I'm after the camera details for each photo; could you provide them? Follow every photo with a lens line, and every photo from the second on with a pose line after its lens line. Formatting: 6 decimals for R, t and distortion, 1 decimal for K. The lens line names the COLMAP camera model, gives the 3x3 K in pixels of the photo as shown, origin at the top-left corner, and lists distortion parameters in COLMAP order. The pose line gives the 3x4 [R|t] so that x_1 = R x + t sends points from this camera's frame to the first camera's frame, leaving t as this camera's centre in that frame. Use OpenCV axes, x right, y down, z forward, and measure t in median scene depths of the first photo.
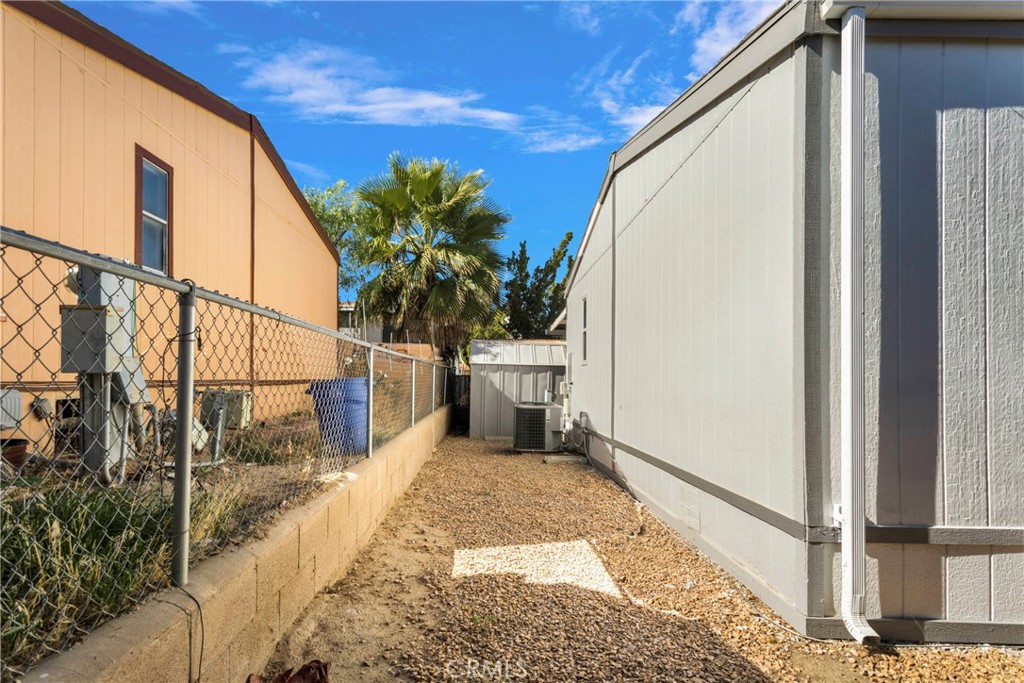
lens RADIAL K [[474.4, 0, 509.9], [0, 474.4, 373.6], [0, 0, 1]] dist [0.006513, 0.000443]
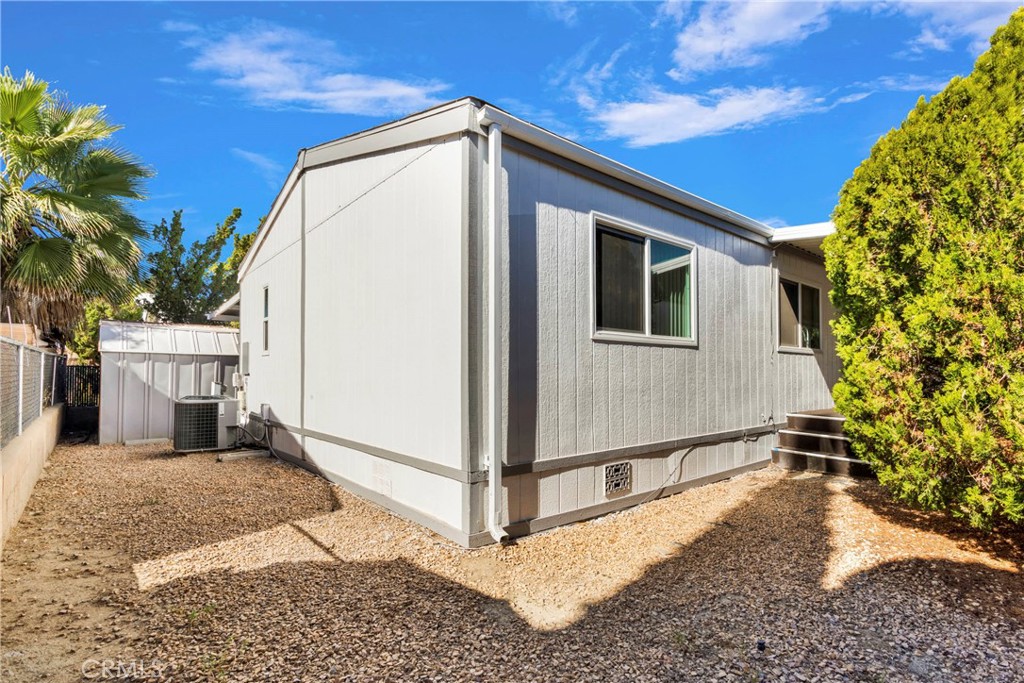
lens RADIAL K [[474.4, 0, 509.9], [0, 474.4, 373.6], [0, 0, 1]] dist [0.006513, 0.000443]
pose [[0.780878, -0.013637, 0.624535, -0.123546], [-0.000877, 0.999737, 0.022925, -0.007740], [-0.624683, -0.018450, 0.780660, -0.136686]]
